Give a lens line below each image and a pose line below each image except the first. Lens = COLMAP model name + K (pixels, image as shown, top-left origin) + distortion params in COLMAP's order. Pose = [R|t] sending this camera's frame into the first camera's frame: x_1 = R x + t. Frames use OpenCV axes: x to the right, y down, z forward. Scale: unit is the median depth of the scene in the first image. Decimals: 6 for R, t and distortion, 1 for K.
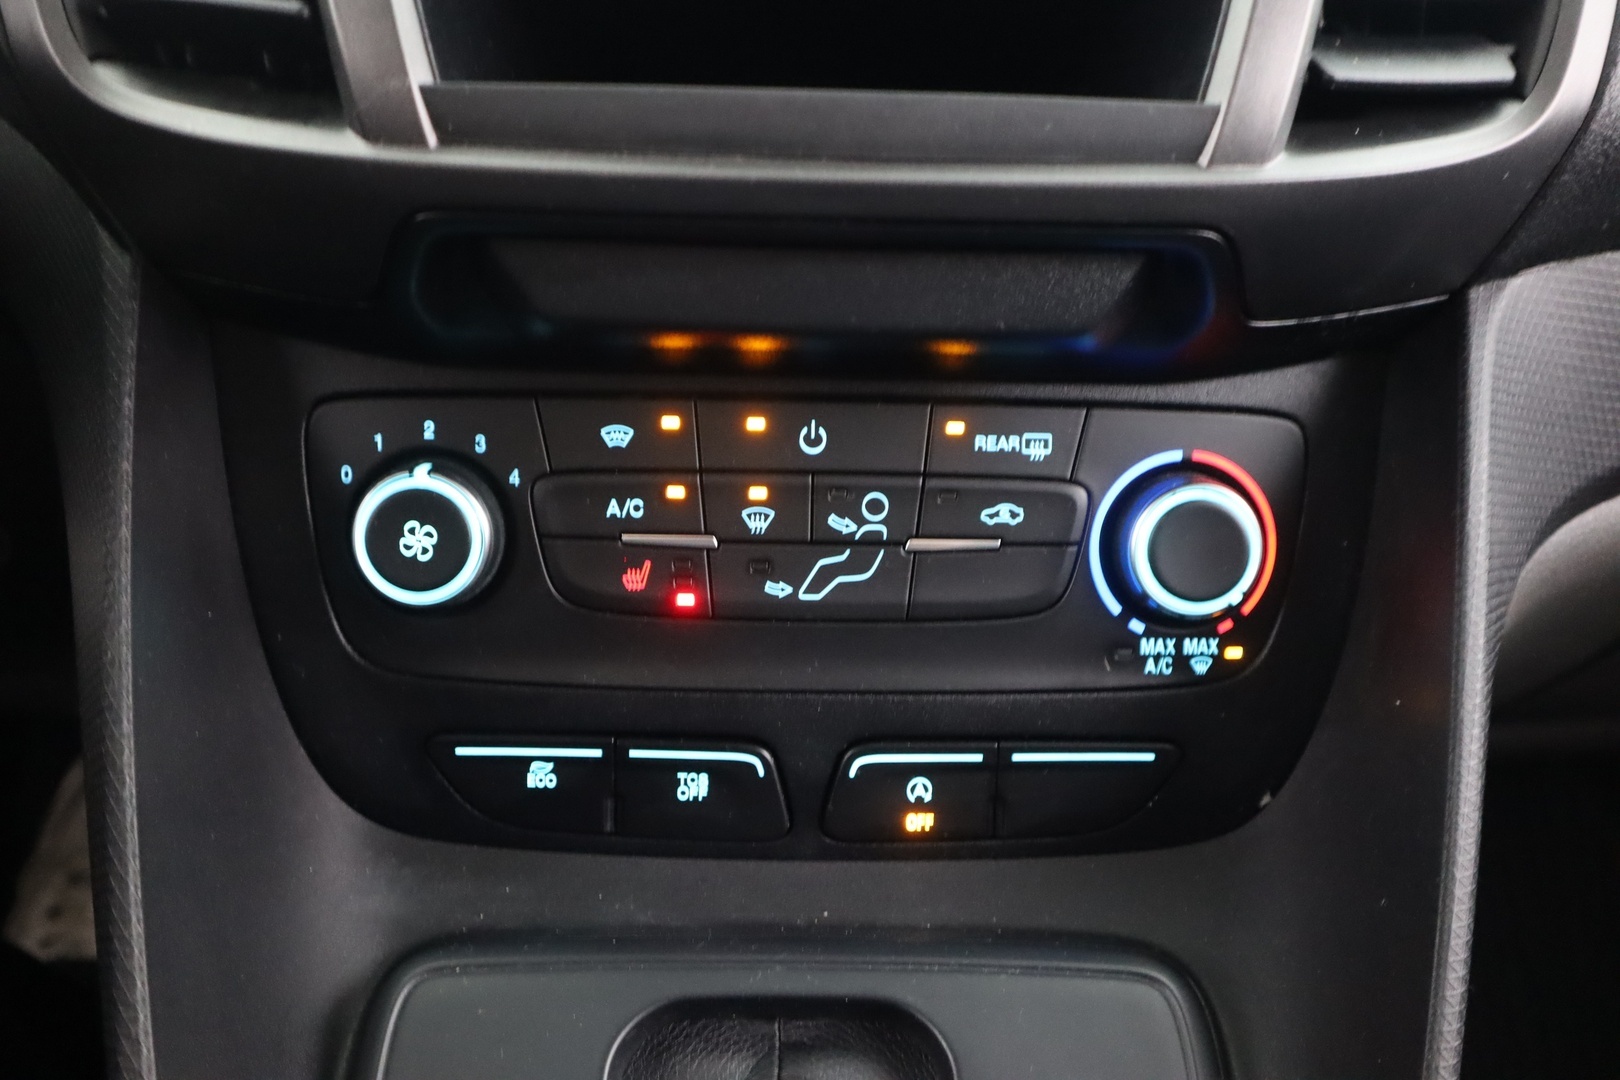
lens RADIAL K [[1344.8, 0, 812.1], [0, 1344.8, 548.5], [0, 0, 1]] dist [-0.045698, 0.024651]
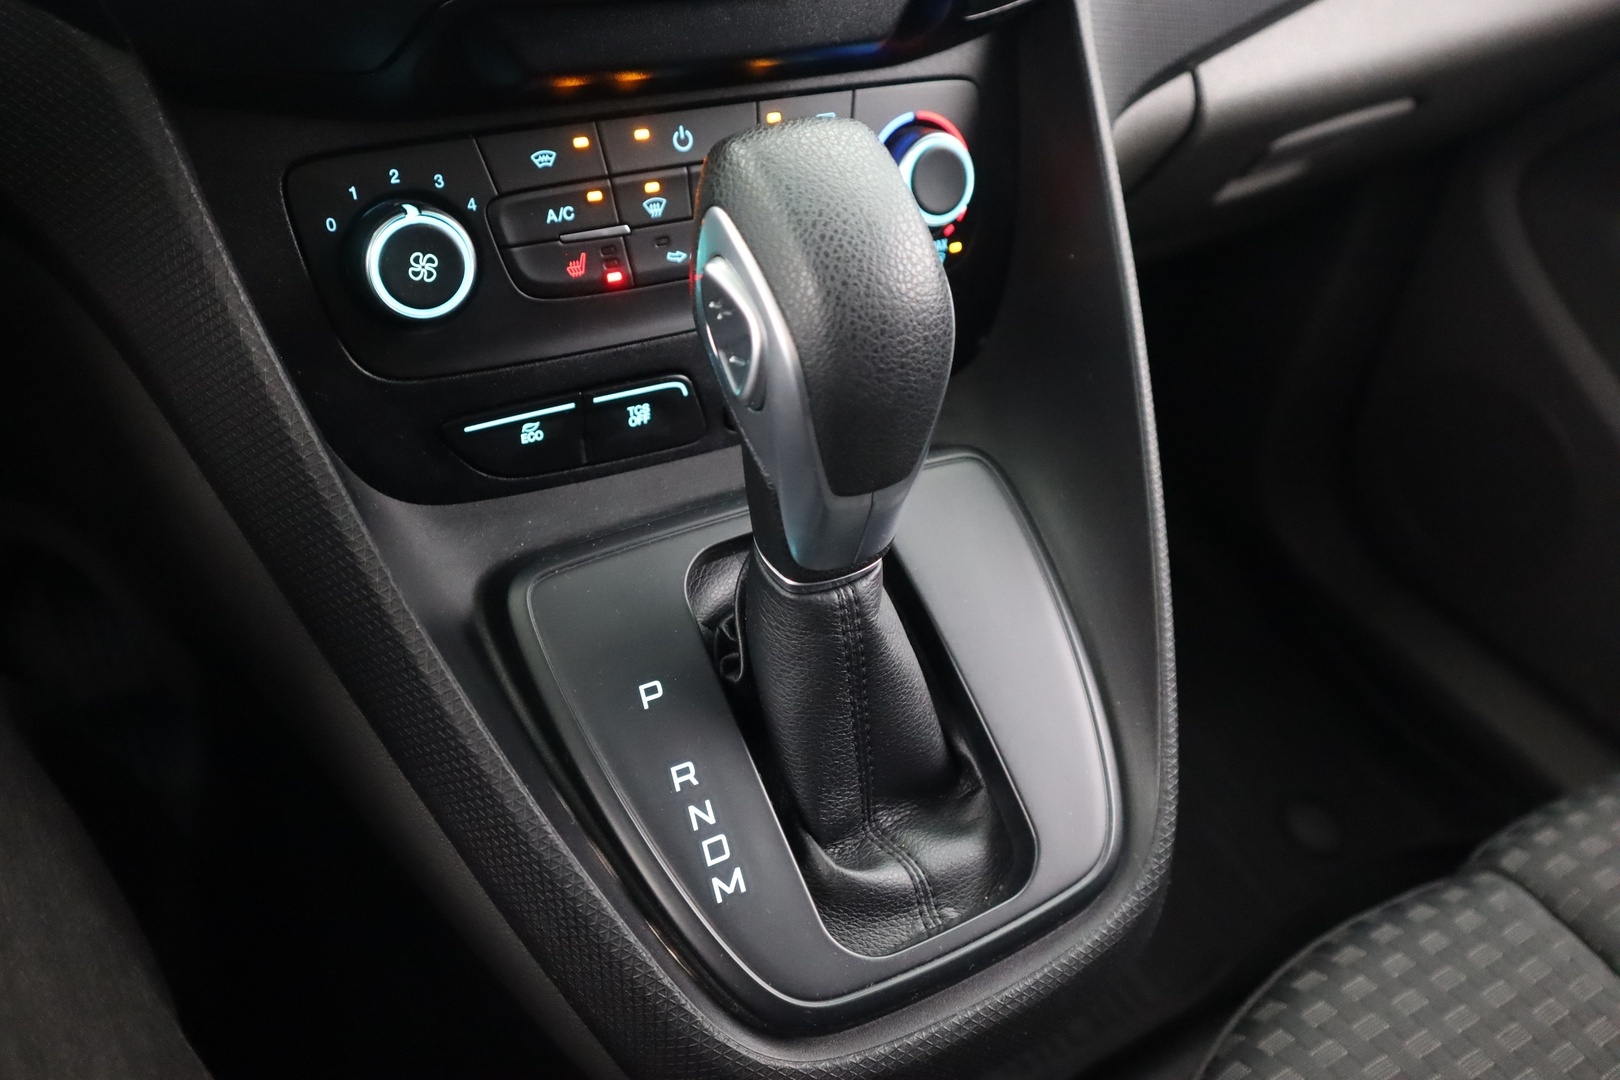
lens RADIAL K [[1344.8, 0, 821.6], [0, 1344.8, 526.5], [0, 0, 1]] dist [-0.045698, 0.024651]
pose [[0.866553, -0.260953, 0.425428, -0.546479], [0.157605, 0.951878, 0.262848, -0.043297], [-0.473547, -0.160722, 0.865980, -0.282653]]
